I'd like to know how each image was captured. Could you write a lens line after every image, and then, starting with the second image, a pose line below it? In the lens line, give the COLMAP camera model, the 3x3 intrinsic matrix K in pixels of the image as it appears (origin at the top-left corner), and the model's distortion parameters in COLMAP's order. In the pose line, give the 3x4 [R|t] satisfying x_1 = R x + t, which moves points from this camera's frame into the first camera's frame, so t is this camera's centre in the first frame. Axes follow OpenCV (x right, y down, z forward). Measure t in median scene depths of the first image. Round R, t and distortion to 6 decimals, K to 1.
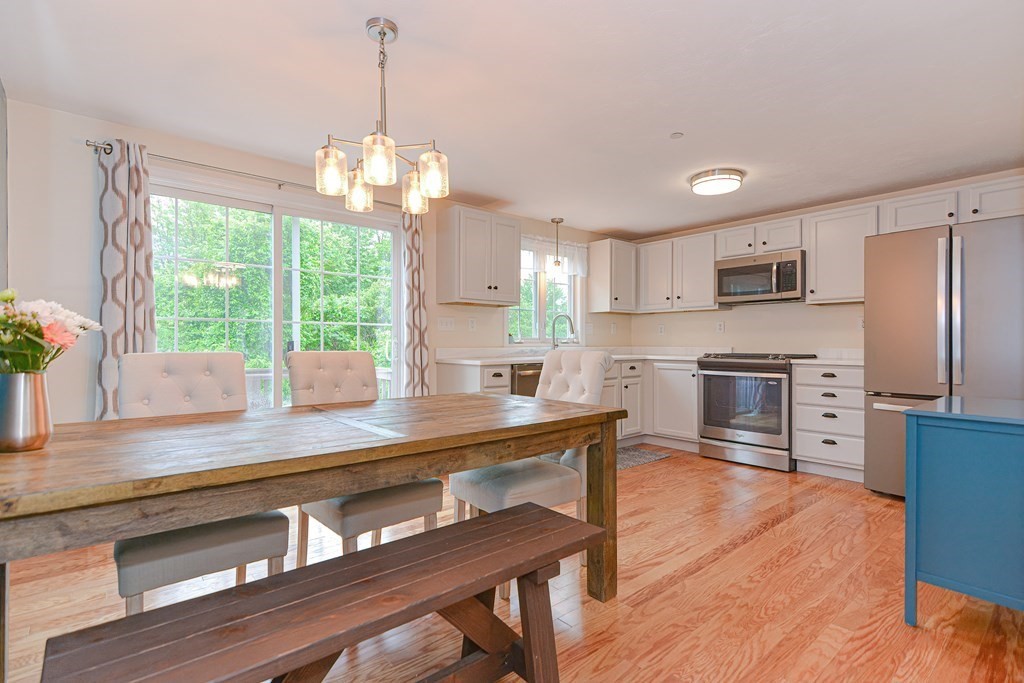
lens RADIAL K [[494.5, 0, 512.0], [0, 494.5, 343.4], [0, 0, 1]] dist [0.000074, -0.000381]
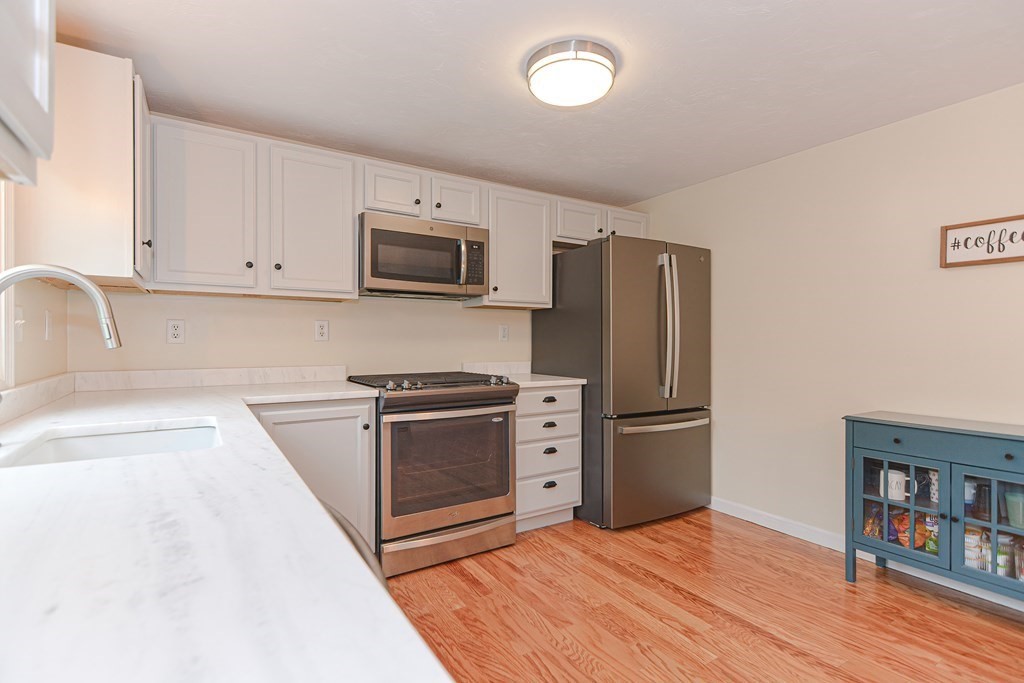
lens RADIAL K [[487.0, 0, 513.3], [0, 487.0, 339.2], [0, 0, 1]] dist [-0.000281, -0.000279]
pose [[0.135497, -0.000547, 0.990778, -0.118449], [-0.002671, 0.999996, 0.000918, -0.028719], [-0.990774, -0.002771, 0.135495, 0.855209]]
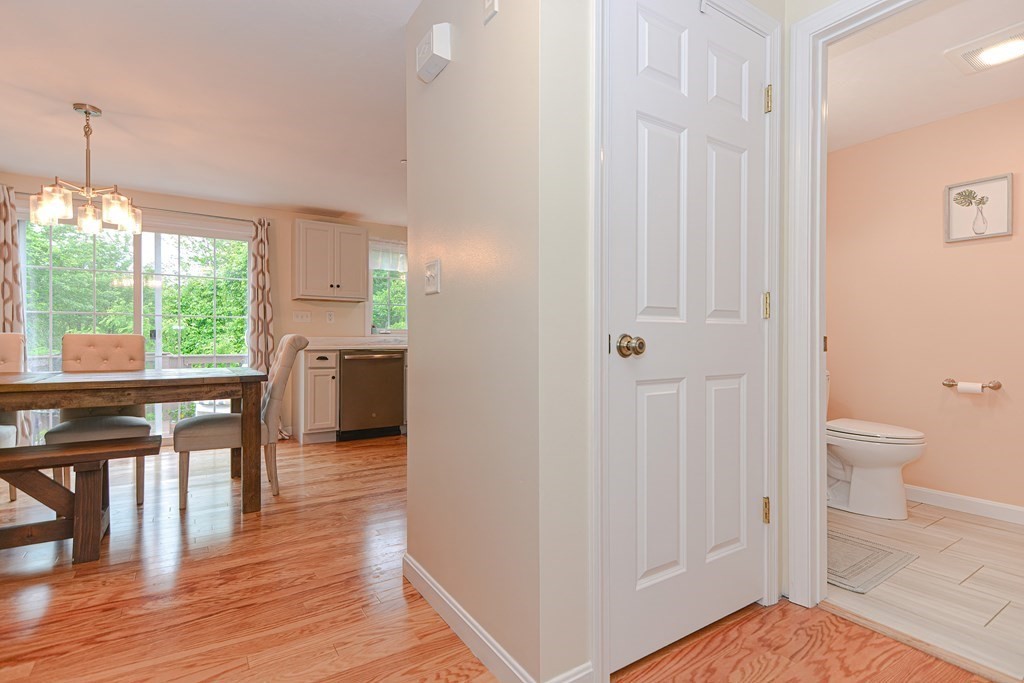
lens RADIAL K [[503.2, 0, 514.2], [0, 503.2, 345.4], [0, 0, 1]] dist [0.005338, -0.001034]
pose [[0.991694, 0.001536, -0.128611, 0.524355], [-0.000607, 0.999973, 0.007260, 0.020491], [0.128618, -0.007122, 0.991669, -0.141138]]
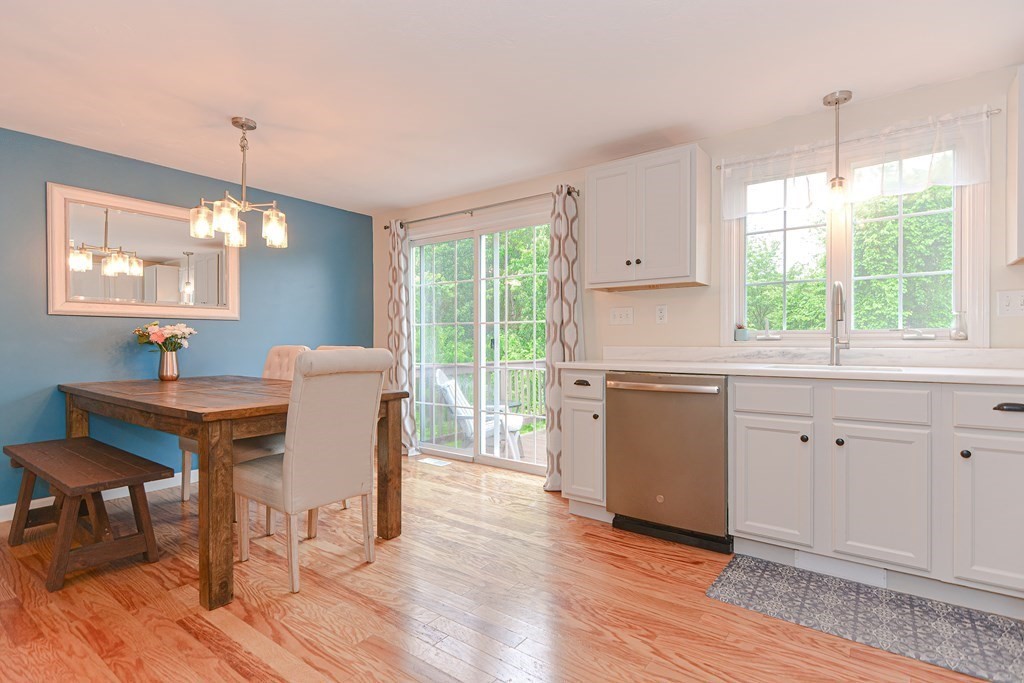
lens RADIAL K [[503.2, 0, 514.2], [0, 503.2, 345.4], [0, 0, 1]] dist [0.005338, -0.001034]
pose [[0.217891, 0.006429, -0.975952, 0.605008], [-0.000387, 0.999979, 0.006500, 0.002276], [0.975973, -0.001038, 0.217889, 0.649780]]
